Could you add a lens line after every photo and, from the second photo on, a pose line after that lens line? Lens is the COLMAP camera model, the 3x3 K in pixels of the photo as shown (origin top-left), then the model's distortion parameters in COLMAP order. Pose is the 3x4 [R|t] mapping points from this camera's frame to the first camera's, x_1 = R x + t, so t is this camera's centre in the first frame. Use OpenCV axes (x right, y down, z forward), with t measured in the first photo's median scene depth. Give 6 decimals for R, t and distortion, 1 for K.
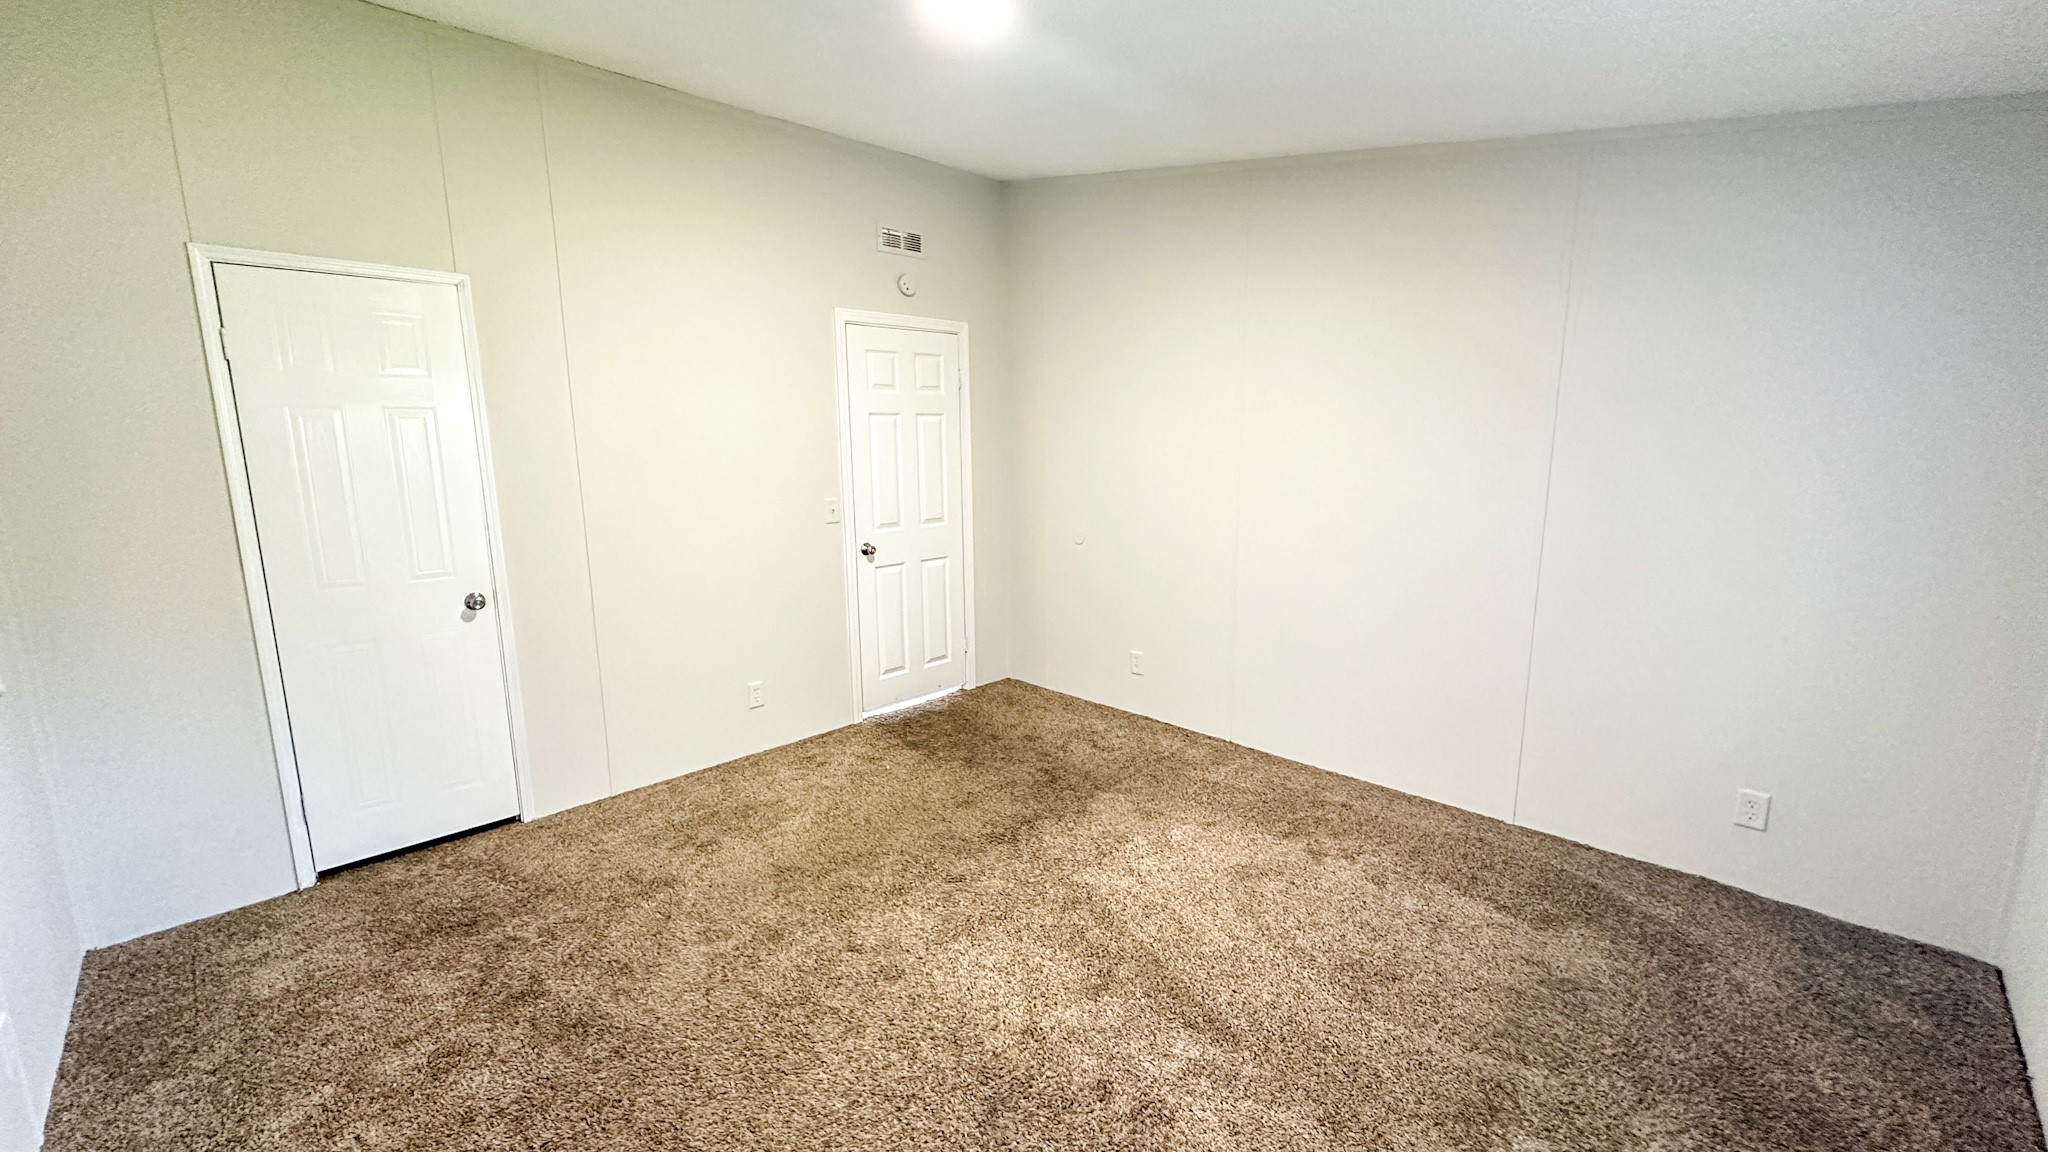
lens RADIAL K [[816.5, 0, 1025.1], [0, 816.5, 570.5], [0, 0, 1]] dist [0.000086, -0.000034]
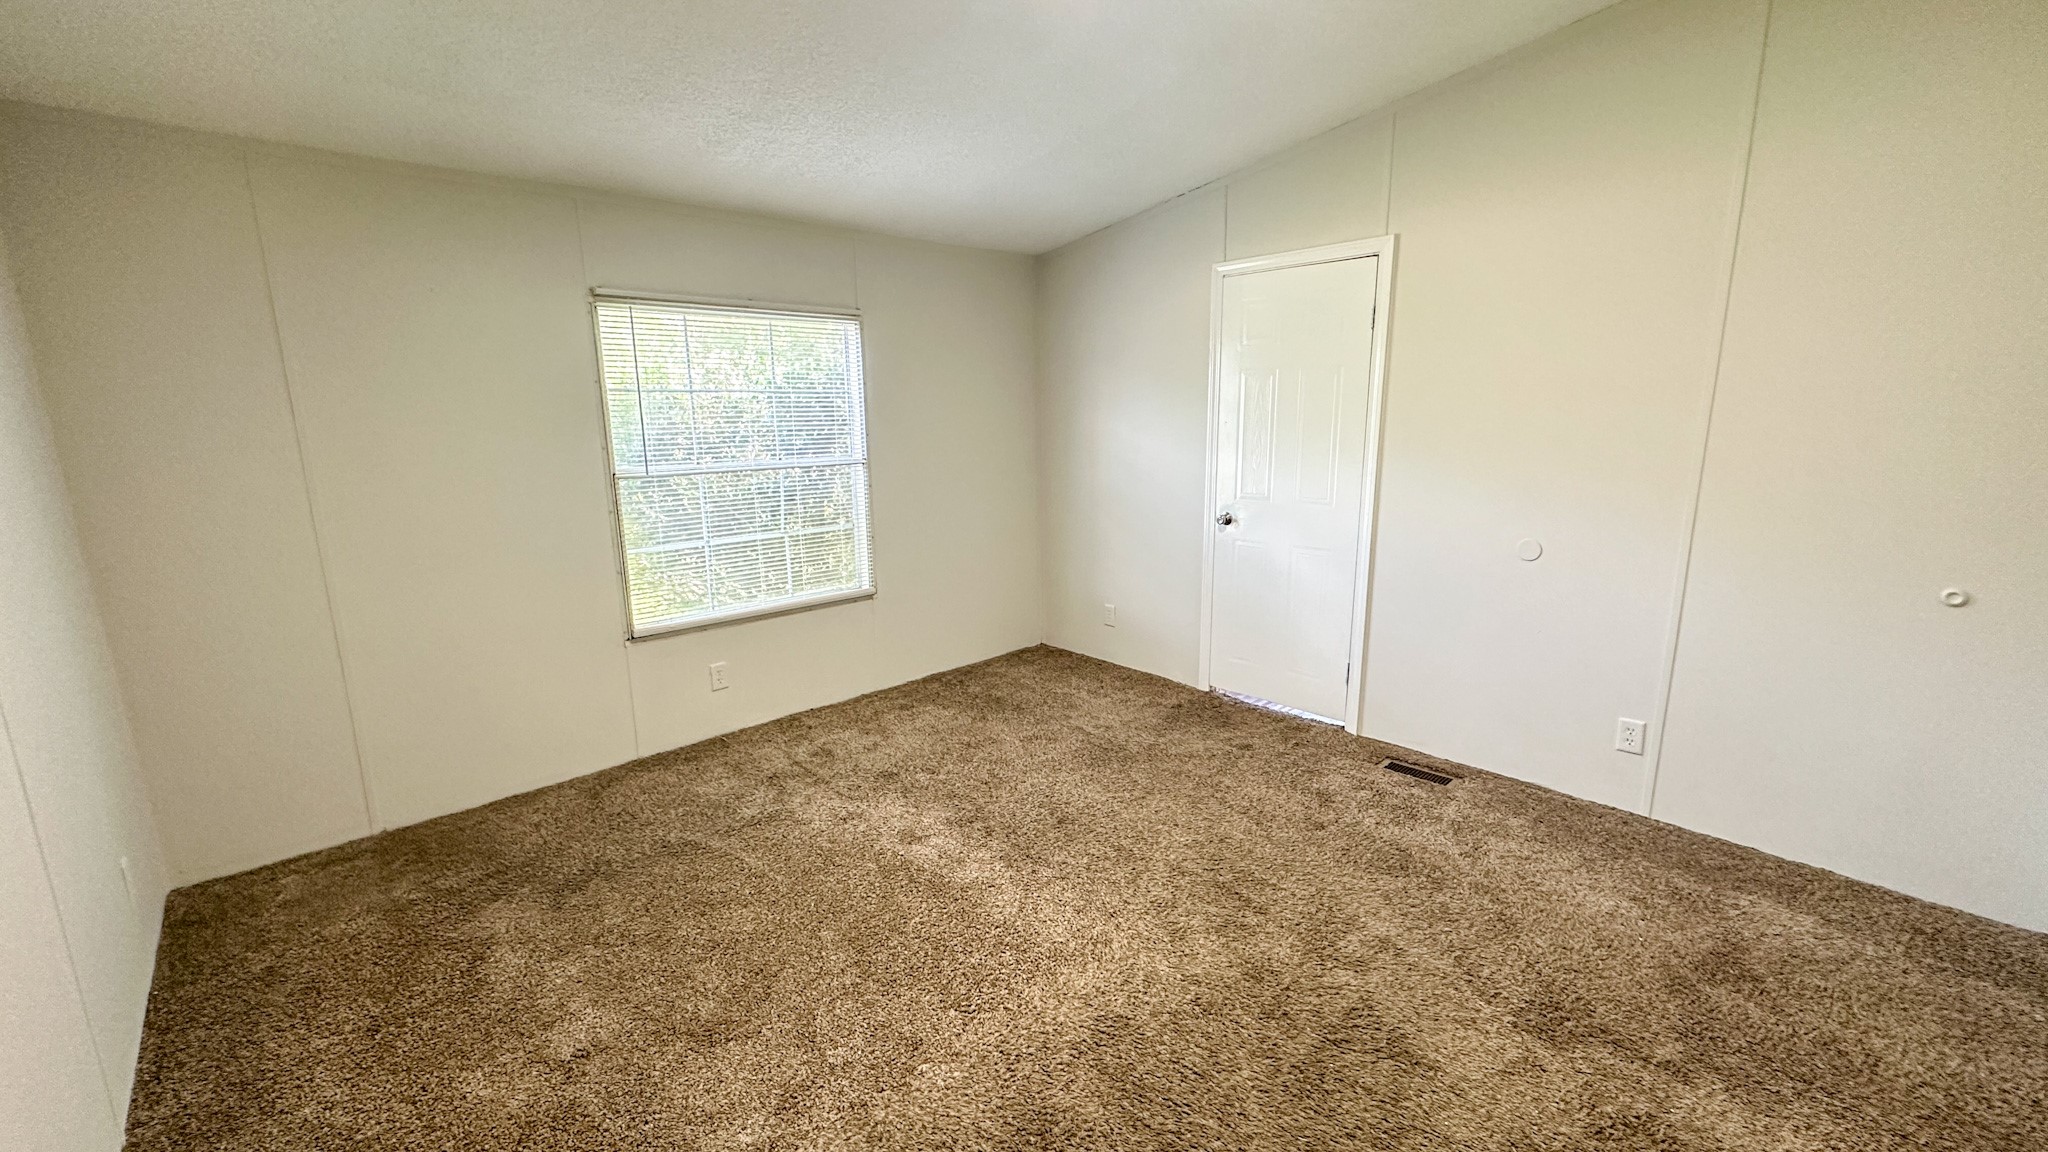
lens RADIAL K [[814.9, 0, 1024.6], [0, 814.9, 571.6], [0, 0, 1]] dist [-0.000387, 0.000165]
pose [[-0.999222, 0.014480, 0.036672, -0.021004], [0.027177, 0.926815, 0.374535, -0.233161], [-0.028565, 0.375240, -0.926487, 1.421293]]
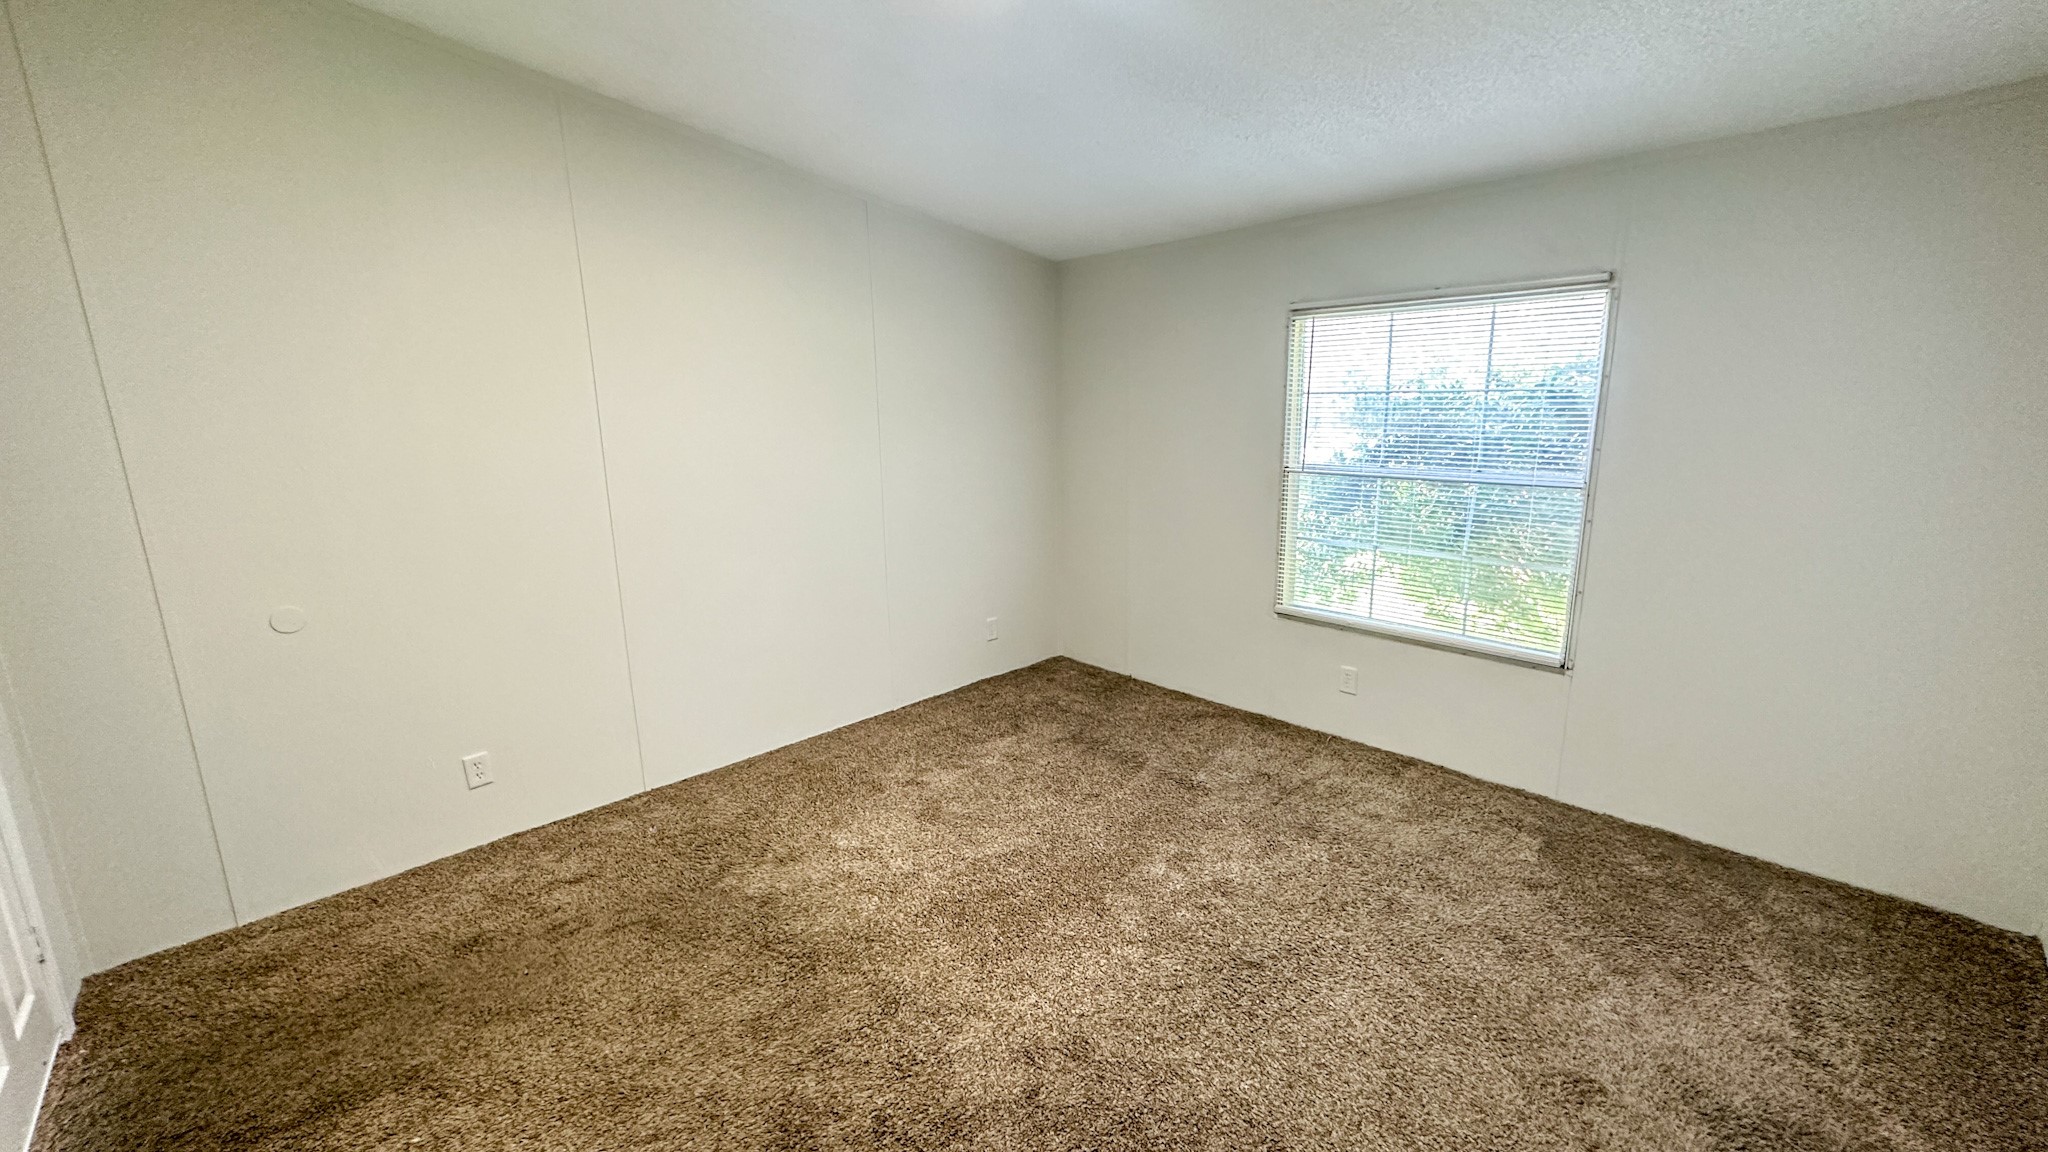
lens RADIAL K [[824.9, 0, 1045.7], [0, 824.9, 575.4], [0, 0, 1]] dist [-0.000024, 0.000005]
pose [[0.005220, -0.197368, 0.980315, -0.702317], [0.192183, 0.962252, 0.192708, -0.113212], [-0.981345, 0.187394, 0.042954, 0.709128]]
